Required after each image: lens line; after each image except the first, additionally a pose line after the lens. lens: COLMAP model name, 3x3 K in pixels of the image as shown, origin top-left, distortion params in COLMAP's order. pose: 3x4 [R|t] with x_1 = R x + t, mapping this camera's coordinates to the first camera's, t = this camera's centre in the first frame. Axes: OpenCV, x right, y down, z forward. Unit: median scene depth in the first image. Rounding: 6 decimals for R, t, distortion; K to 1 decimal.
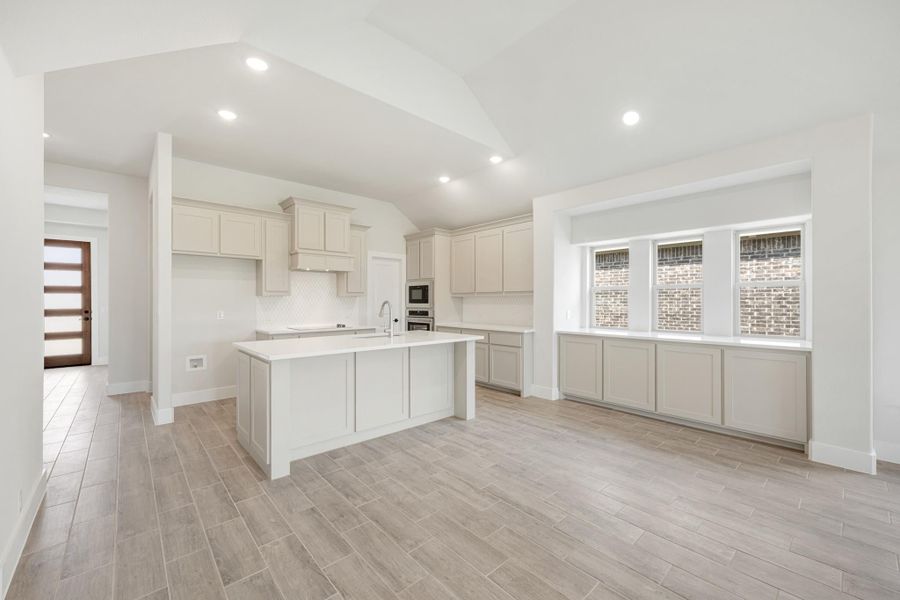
lens RADIAL K [[360.6, 0, 449.6], [0, 360.6, 303.1], [0, 0, 1]] dist [0.002382, -0.000399]
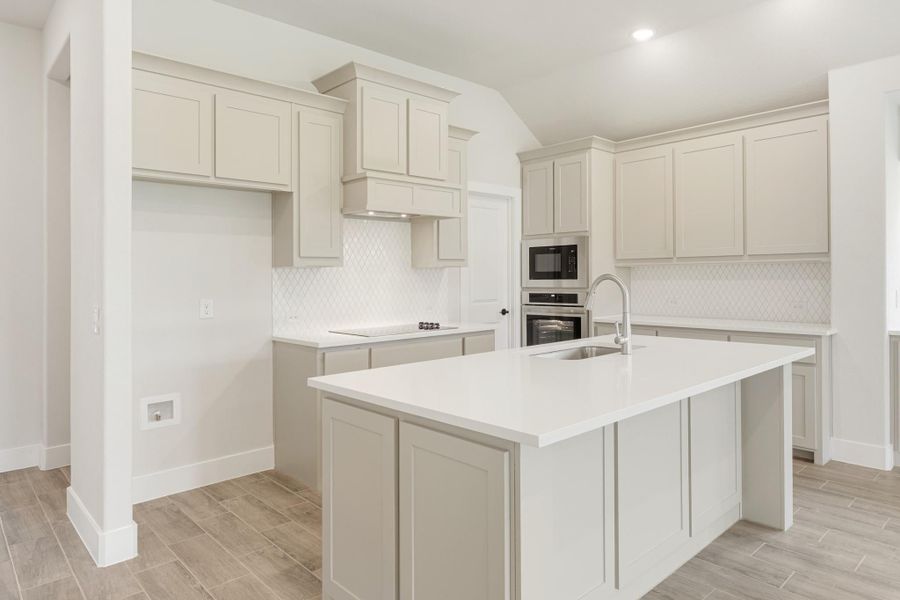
lens RADIAL K [[560.8, 0, 482.2], [0, 560.8, 274.3], [0, 0, 1]] dist [-0.002075, -0.000515]
pose [[0.999123, -0.010204, 0.040600, -0.295945], [0.010531, 0.999914, -0.007834, -0.002089], [-0.040516, 0.008254, 0.999145, 0.240420]]
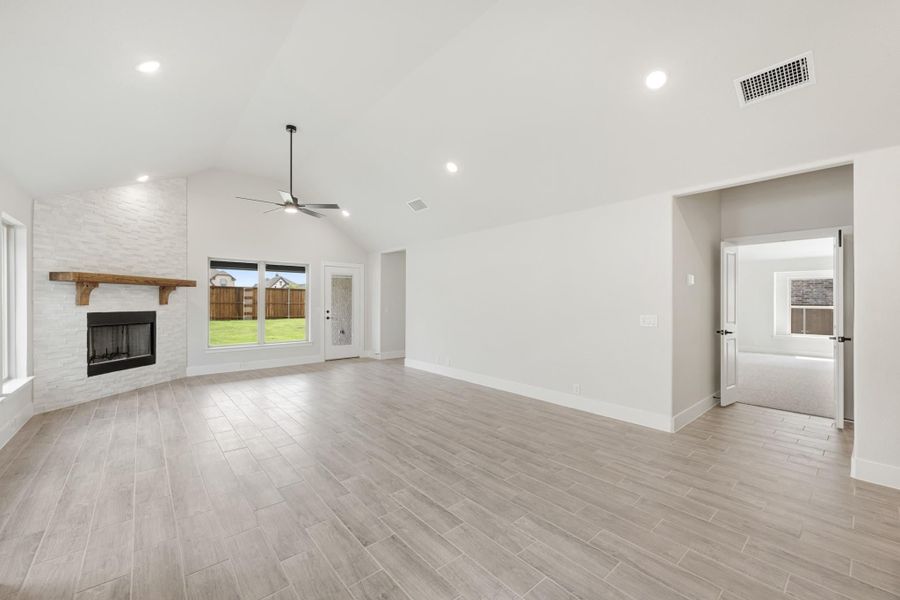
lens RADIAL K [[360.6, 0, 447.3], [0, 360.6, 300.8], [0, 0, 1]] dist [0.002382, -0.000399]
pose [[-0.999631, -0.004008, 0.026867, 0.215872], [-0.003891, 0.999983, 0.004378, -0.006947], [-0.026884, 0.004272, -0.999629, 0.892680]]
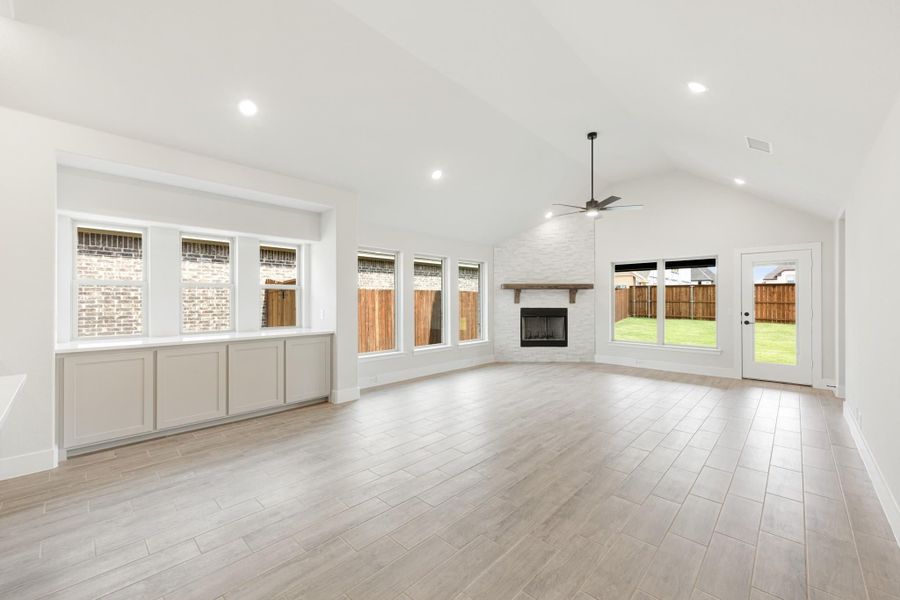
lens RADIAL K [[360.6, 0, 450.7], [0, 360.6, 300.8], [0, 0, 1]] dist [0.002382, -0.000399]
pose [[-0.078857, -0.001902, 0.996884, -0.348582], [0.005751, 0.999981, 0.002362, -0.002856], [-0.996869, 0.005920, -0.078844, 0.387722]]
